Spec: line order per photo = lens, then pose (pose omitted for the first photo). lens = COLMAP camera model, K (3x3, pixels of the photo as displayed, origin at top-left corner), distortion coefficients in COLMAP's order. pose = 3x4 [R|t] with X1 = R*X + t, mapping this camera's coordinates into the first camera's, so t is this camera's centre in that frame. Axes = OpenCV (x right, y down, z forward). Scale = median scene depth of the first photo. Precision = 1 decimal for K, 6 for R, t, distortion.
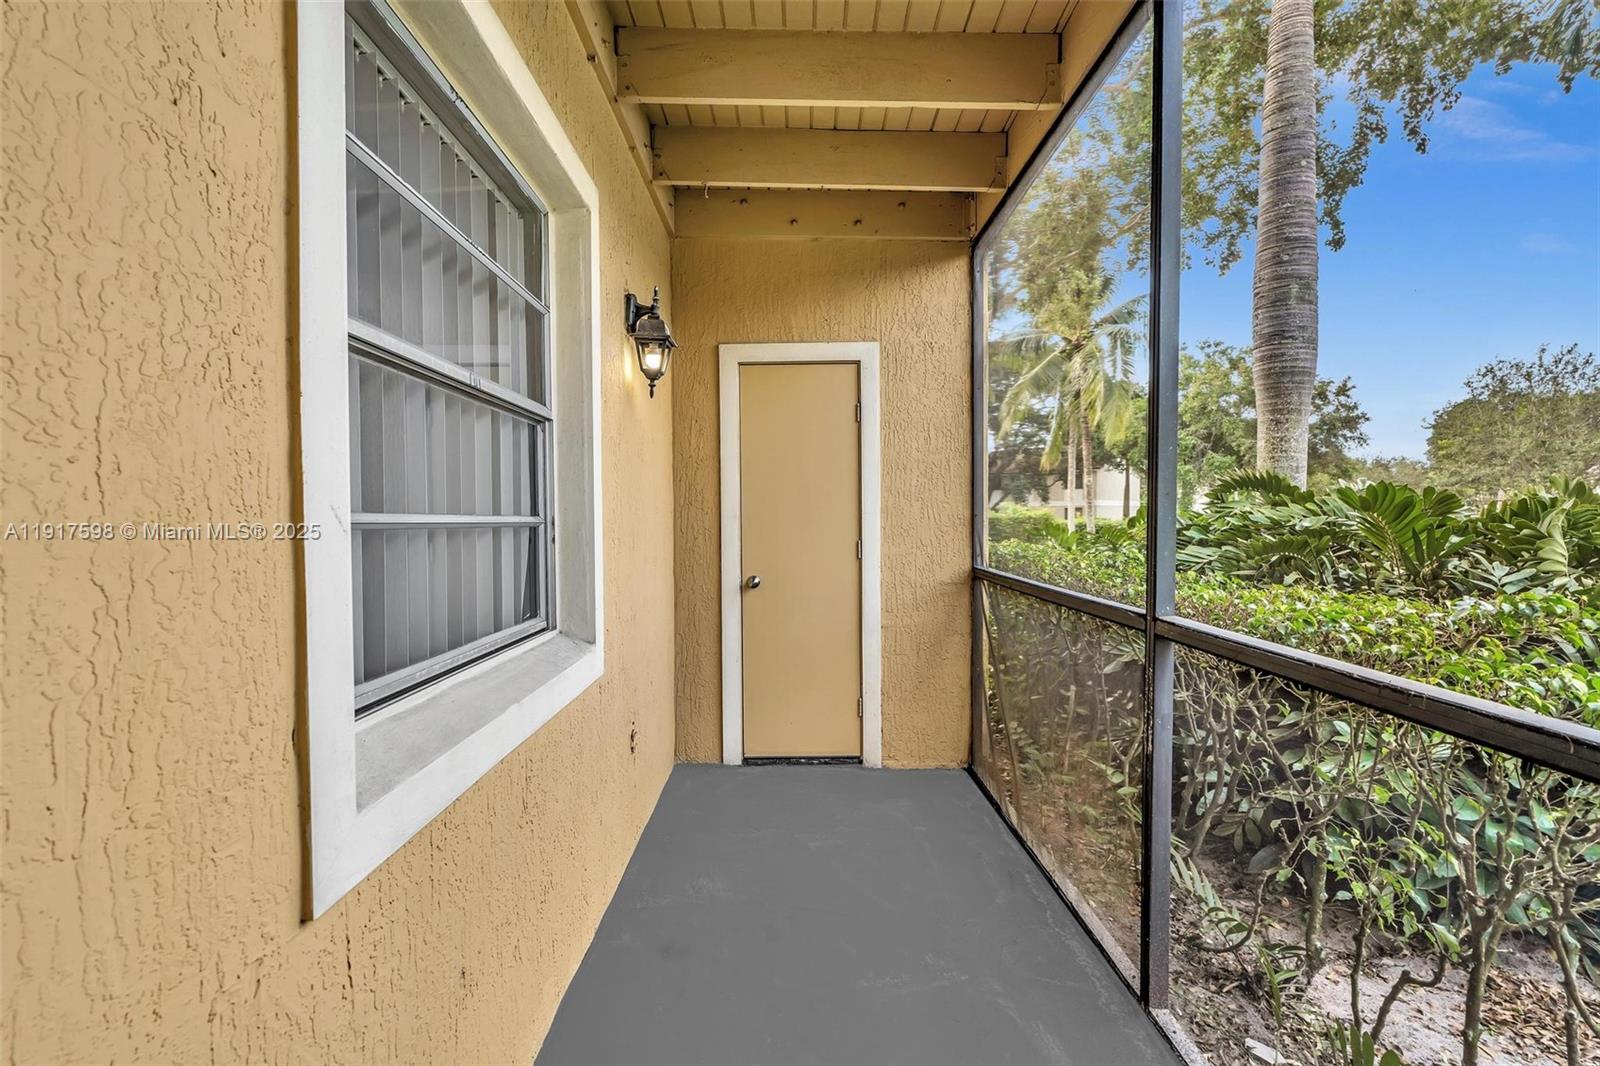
lens RADIAL K [[717.0, 0, 793.9], [0, 717.0, 531.6], [0, 0, 1]] dist [-0.007414, 0.003169]
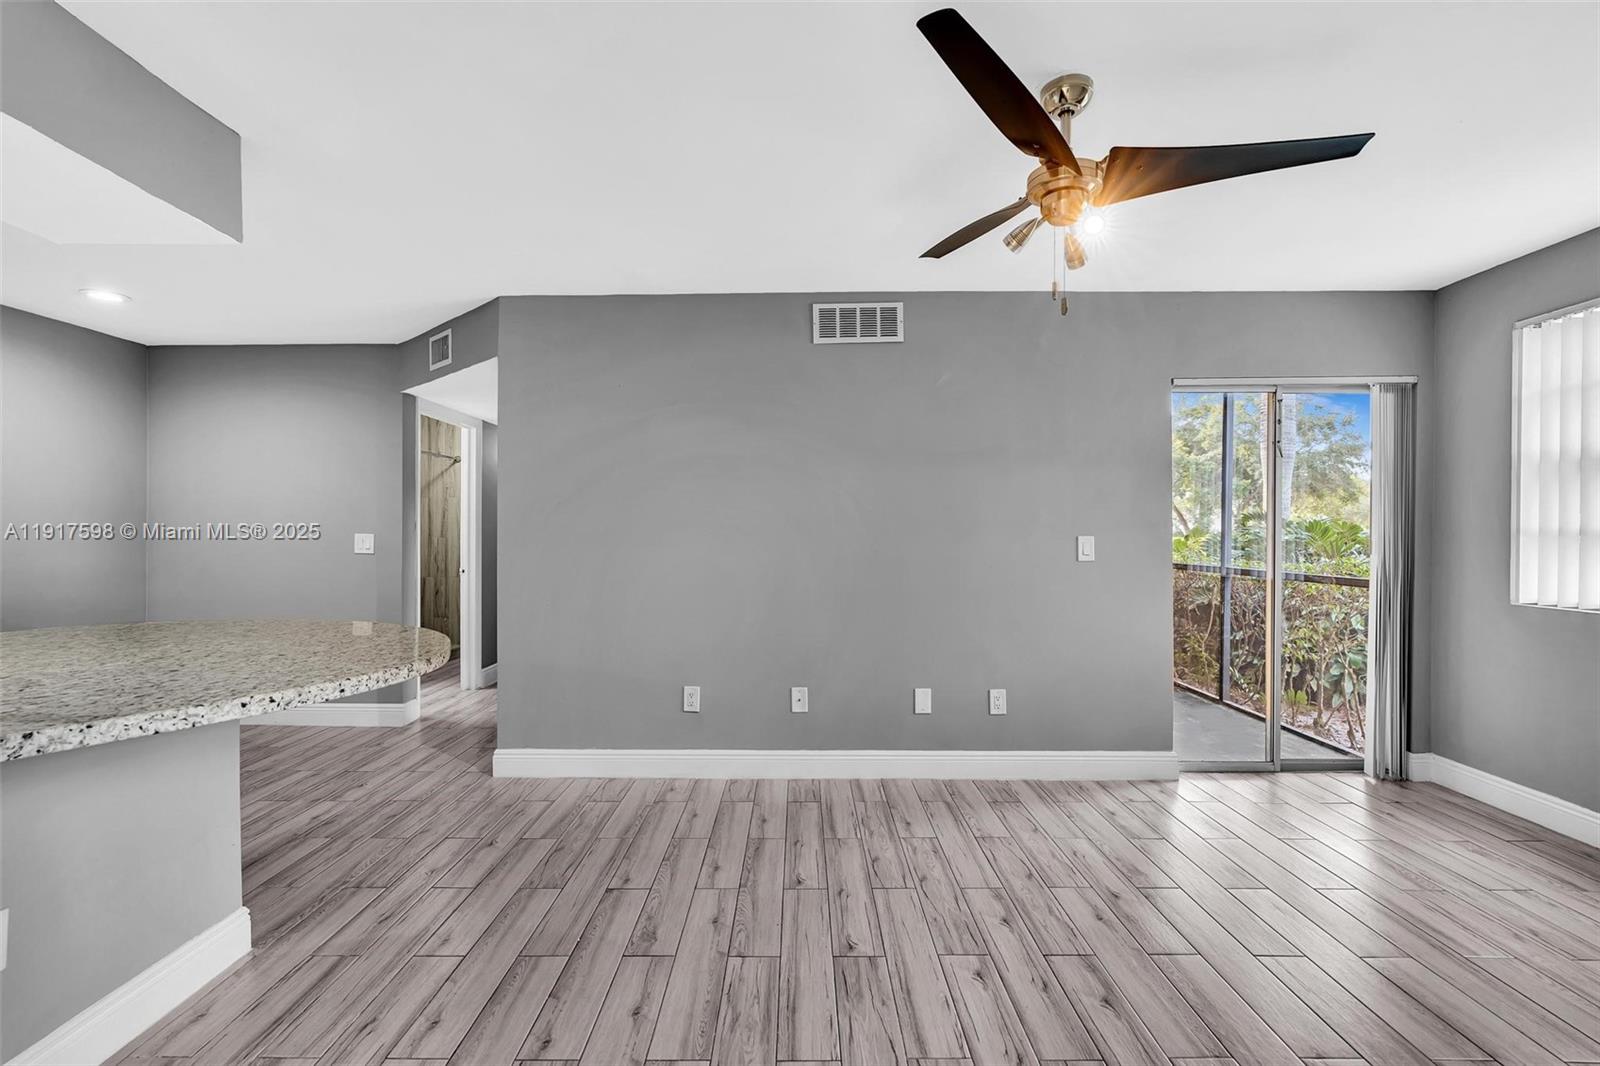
lens RADIAL K [[716.1, 0, 792.6], [0, 716.1, 535.7], [0, 0, 1]] dist [-0.004096, 0.001010]
pose [[0.999824, 0.010326, -0.015687, -0.631118], [-0.010551, 0.999842, -0.014322, 0.024309], [0.015536, 0.014485, 0.999774, -1.013803]]
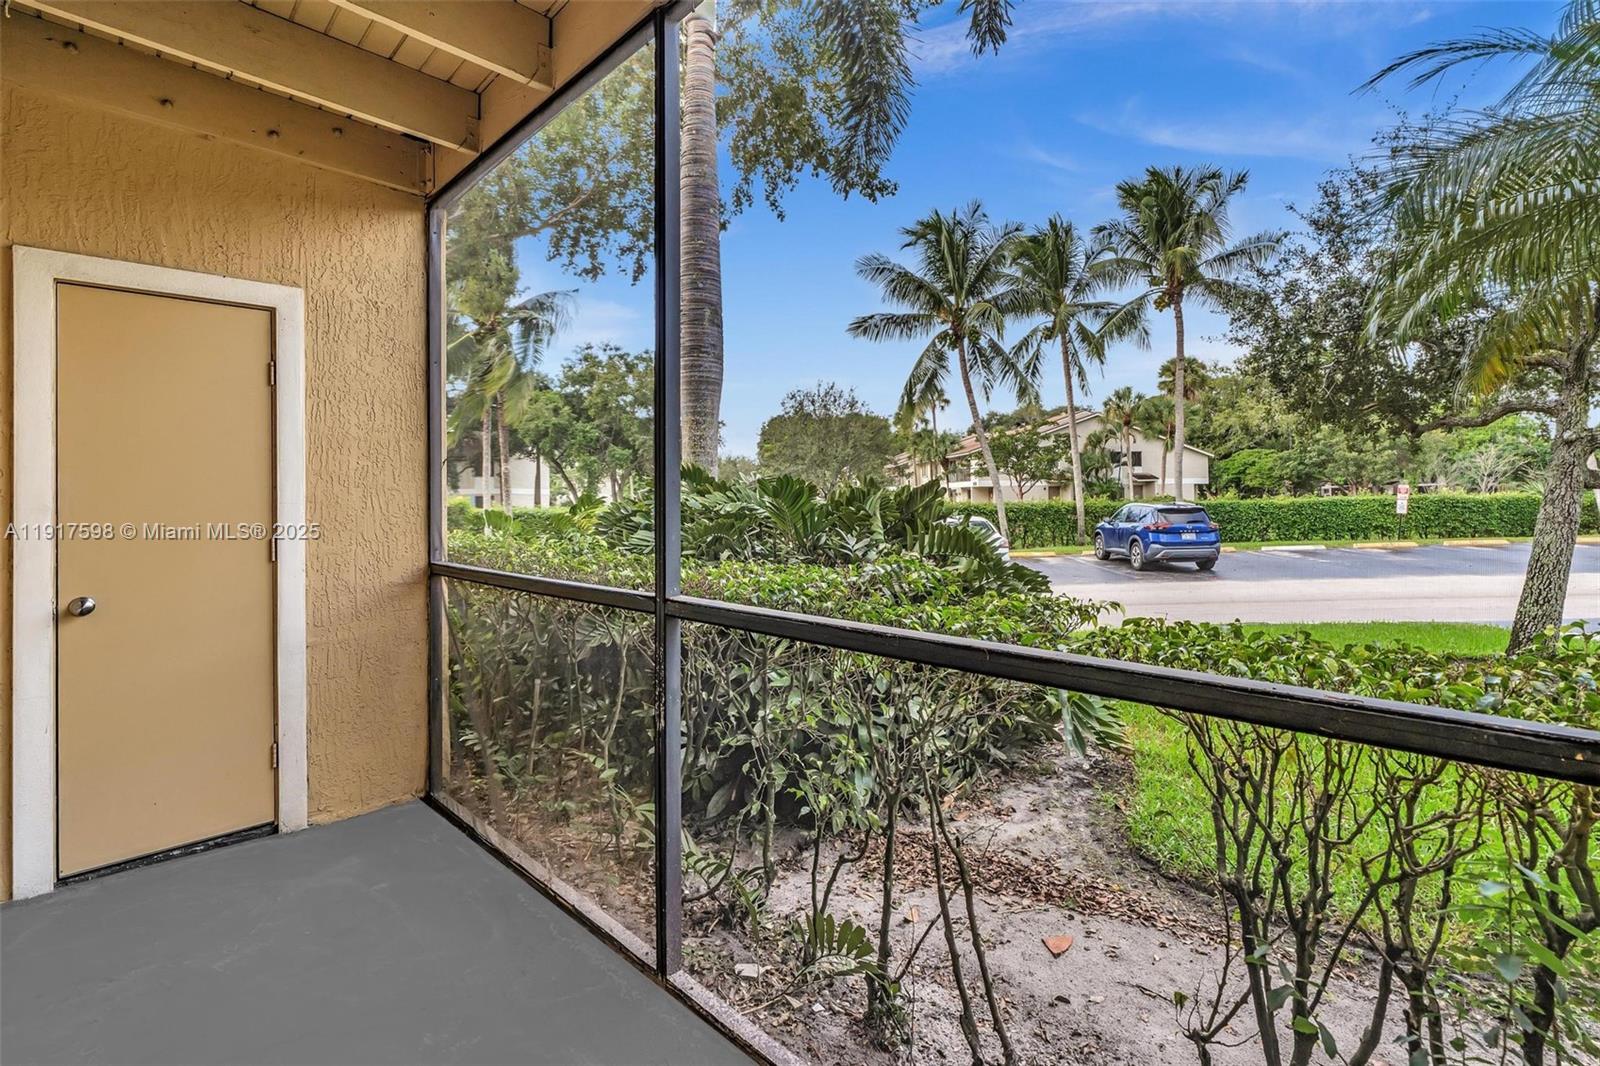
lens RADIAL K [[733.5, 0, 796.3], [0, 733.5, 486.4], [0, 0, 1]] dist [-0.005459, 0.000339]
pose [[0.711466, 0.008339, 0.702671, -0.062192], [0.024147, 0.999049, -0.036306, -0.001047], [-0.702306, 0.042798, 0.710588, 0.041482]]
